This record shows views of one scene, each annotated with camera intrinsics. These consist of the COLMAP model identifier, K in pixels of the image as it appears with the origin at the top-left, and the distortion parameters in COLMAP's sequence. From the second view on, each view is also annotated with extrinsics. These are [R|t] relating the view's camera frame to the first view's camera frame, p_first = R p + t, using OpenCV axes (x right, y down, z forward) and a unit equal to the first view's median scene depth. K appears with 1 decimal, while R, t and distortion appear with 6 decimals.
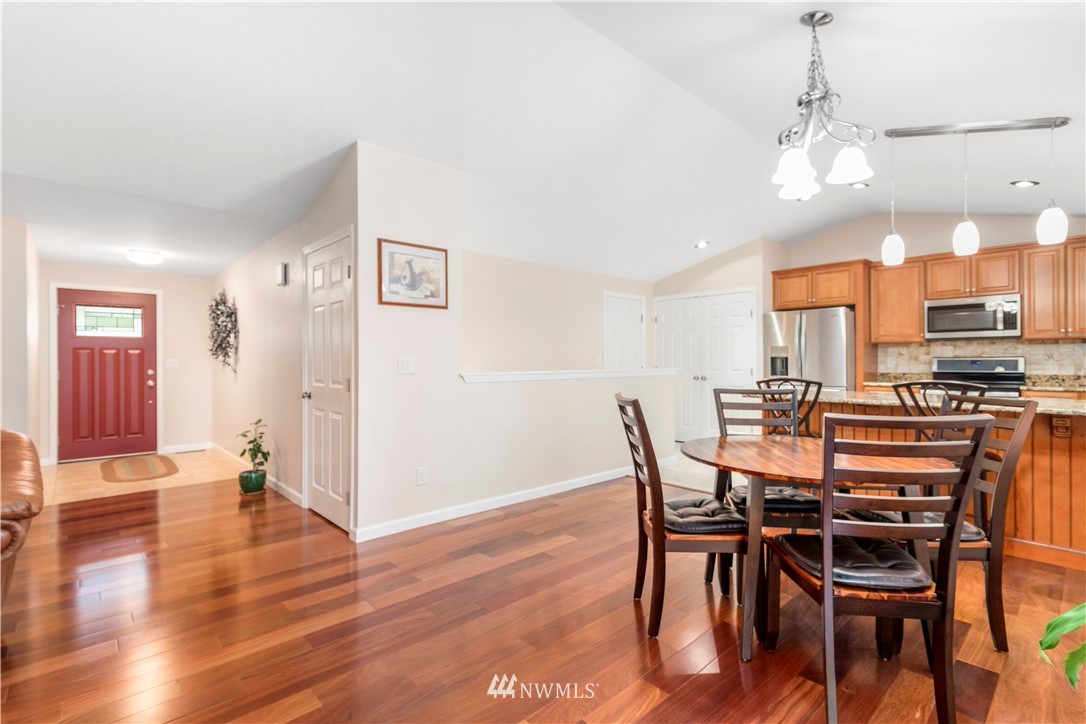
lens RADIAL K [[501.7, 0, 532.2], [0, 501.7, 355.5], [0, 0, 1]] dist [0.001976, 0.000875]
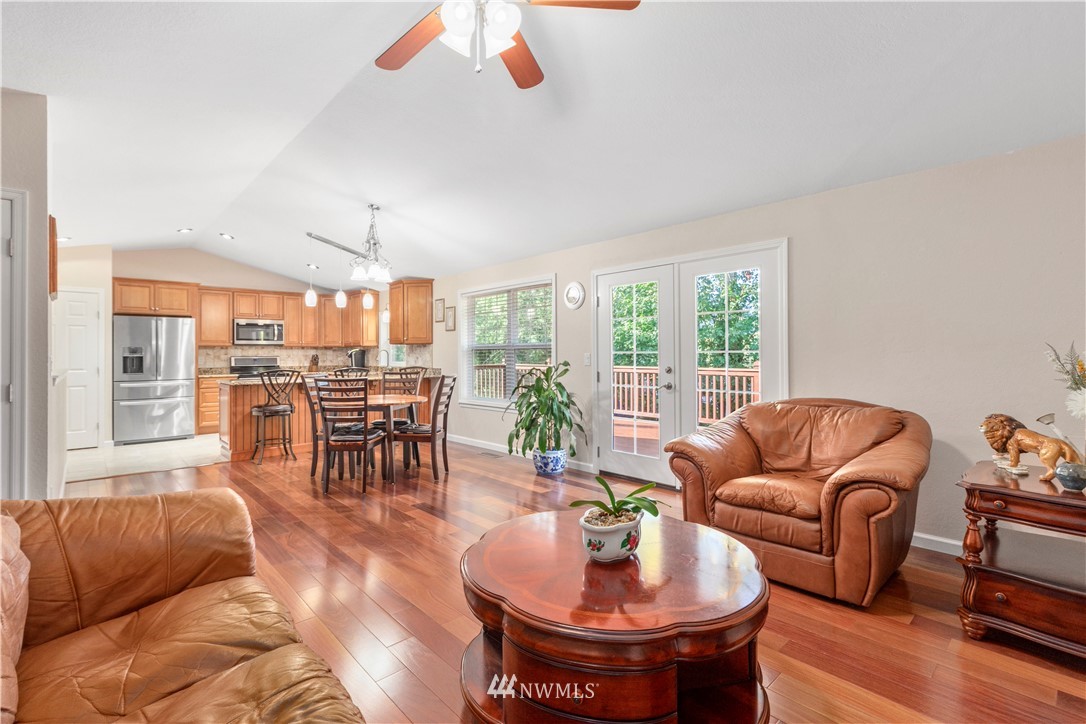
lens RADIAL K [[501.7, 0, 532.2], [0, 501.7, 355.5], [0, 0, 1]] dist [0.001976, 0.000875]
pose [[0.001179, 0.002107, 0.999997, -0.728839], [-0.003904, 0.999990, -0.002102, -0.000125], [-0.999992, -0.003902, 0.001188, 0.122736]]
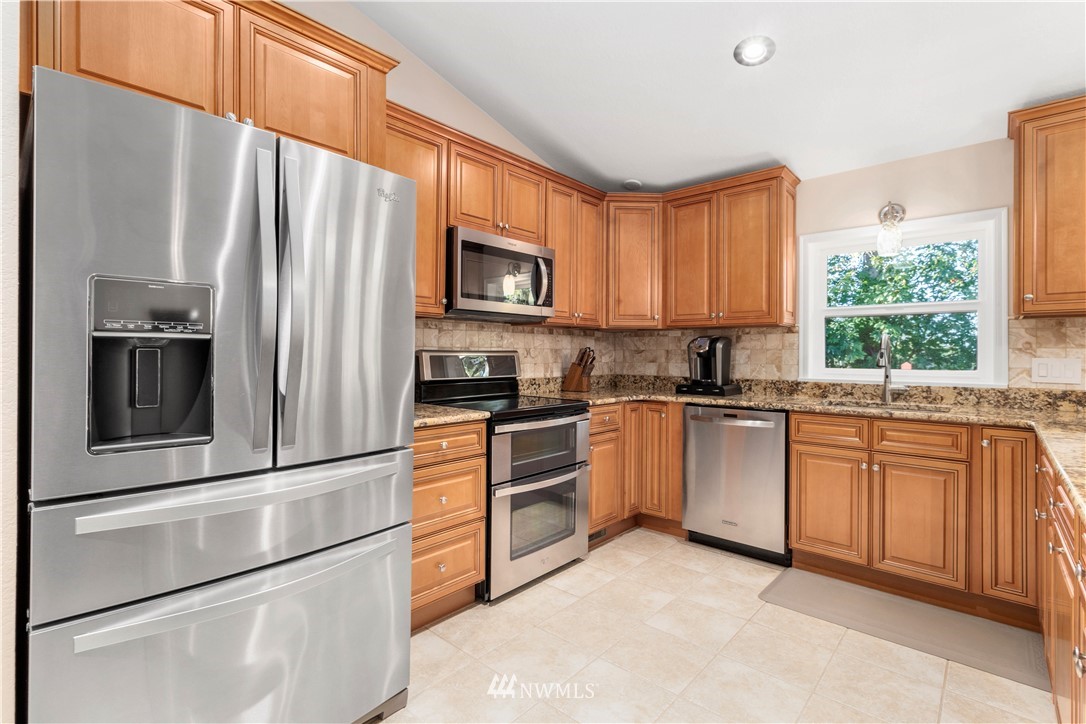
lens RADIAL K [[506.3, 0, 534.1], [0, 506.3, 353.7], [0, 0, 1]] dist [0.000540, 0.000268]
pose [[-0.100390, 0.005274, 0.994934, 0.332700], [-0.013521, 0.999886, -0.006665, 0.008940], [-0.994856, -0.014122, -0.100307, 1.013799]]
